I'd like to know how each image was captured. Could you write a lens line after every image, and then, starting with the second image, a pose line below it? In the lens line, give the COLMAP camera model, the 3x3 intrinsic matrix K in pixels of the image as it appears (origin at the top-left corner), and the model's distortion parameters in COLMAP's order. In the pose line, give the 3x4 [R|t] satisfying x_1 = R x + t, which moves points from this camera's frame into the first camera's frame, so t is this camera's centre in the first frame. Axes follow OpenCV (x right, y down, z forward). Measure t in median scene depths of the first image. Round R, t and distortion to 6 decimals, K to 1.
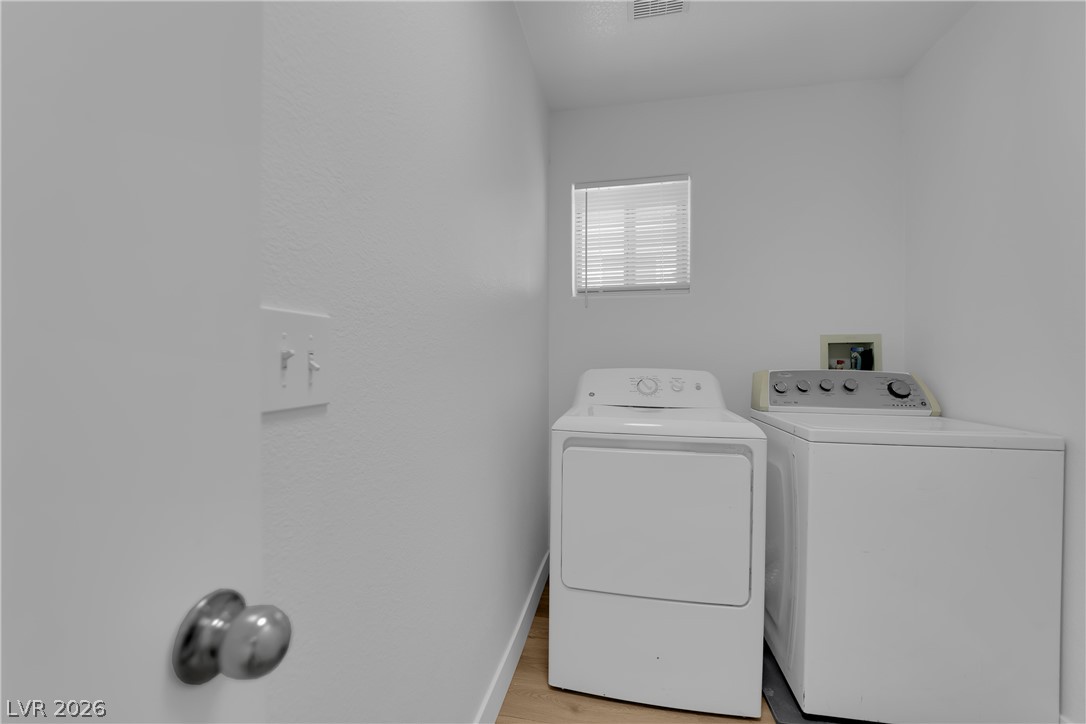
lens RADIAL K [[436.9, 0, 539.1], [0, 436.9, 360.2], [0, 0, 1]] dist [-0.012733, -0.002393]
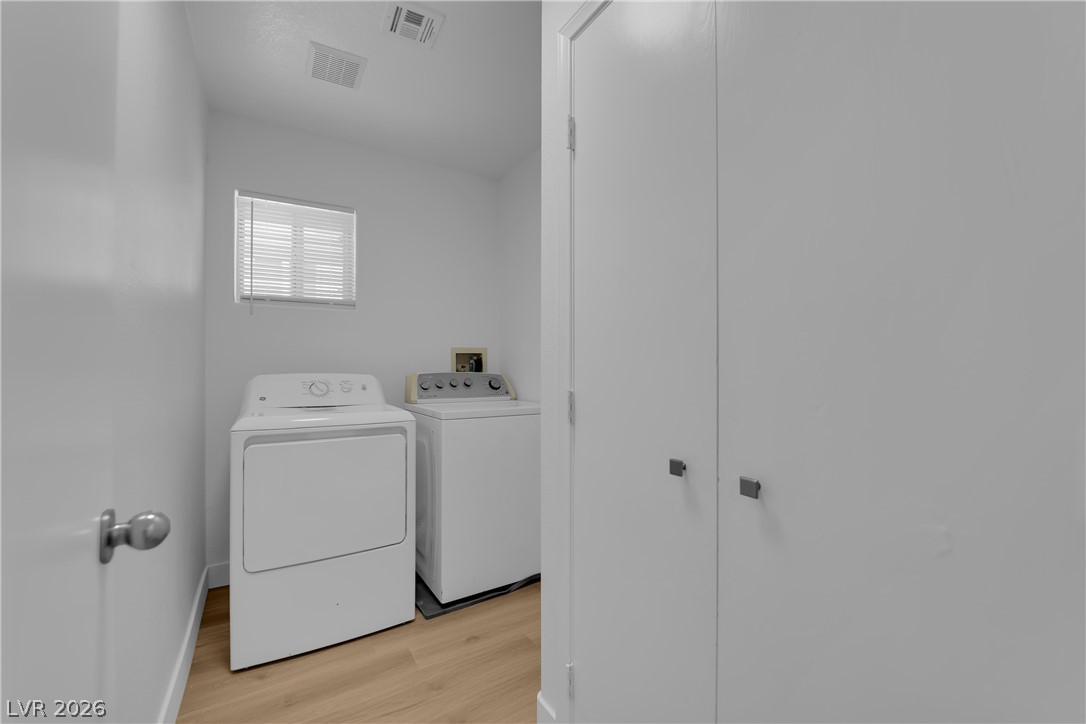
lens RADIAL K [[436.9, 0, 540.6], [0, 436.9, 364.3], [0, 0, 1]] dist [-0.012733, -0.002393]
pose [[0.723070, -0.002042, 0.690772, -0.122108], [0.005077, 0.999984, -0.002359, 0.000926], [-0.690756, 0.005212, 0.723069, -0.229713]]
